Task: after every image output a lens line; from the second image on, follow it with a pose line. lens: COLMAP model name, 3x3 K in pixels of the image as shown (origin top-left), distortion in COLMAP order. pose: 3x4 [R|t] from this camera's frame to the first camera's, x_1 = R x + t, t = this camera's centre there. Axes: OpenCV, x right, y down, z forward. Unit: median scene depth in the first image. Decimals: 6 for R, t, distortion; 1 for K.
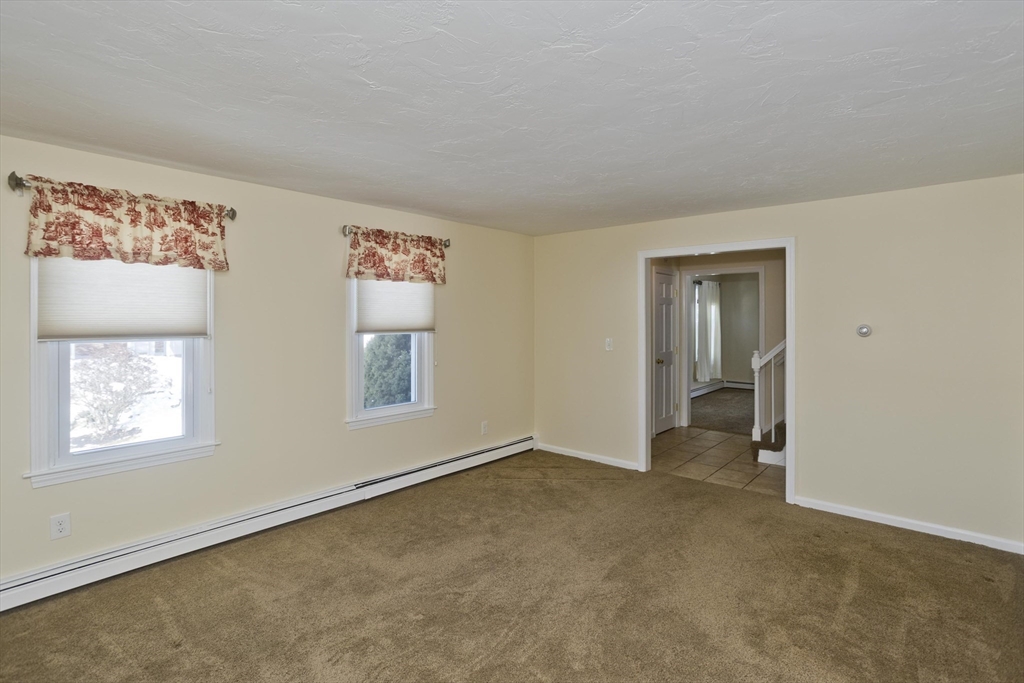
lens RADIAL K [[501.1, 0, 517.6], [0, 501.1, 333.2], [0, 0, 1]] dist [-0.032143, 0.017414]
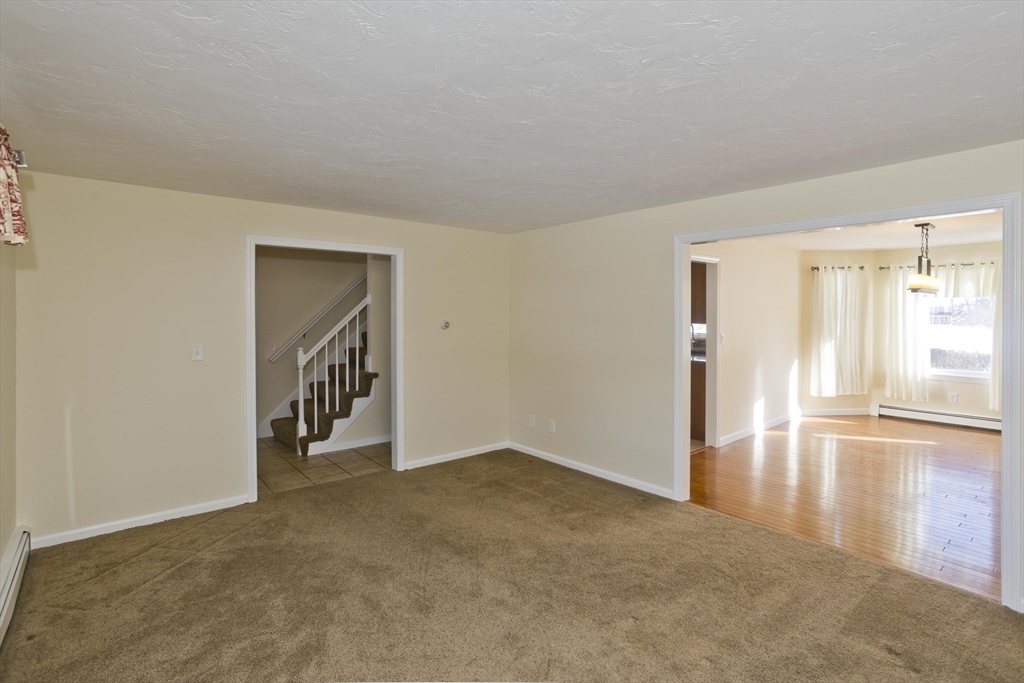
lens RADIAL K [[501.1, 0, 518.5], [0, 501.1, 318.0], [0, 0, 1]] dist [-0.032143, 0.017414]
pose [[0.158255, -0.006812, 0.987375, -0.790716], [0.028780, 0.999583, 0.002284, -0.024510], [-0.986979, 0.028056, 0.158385, 0.701940]]
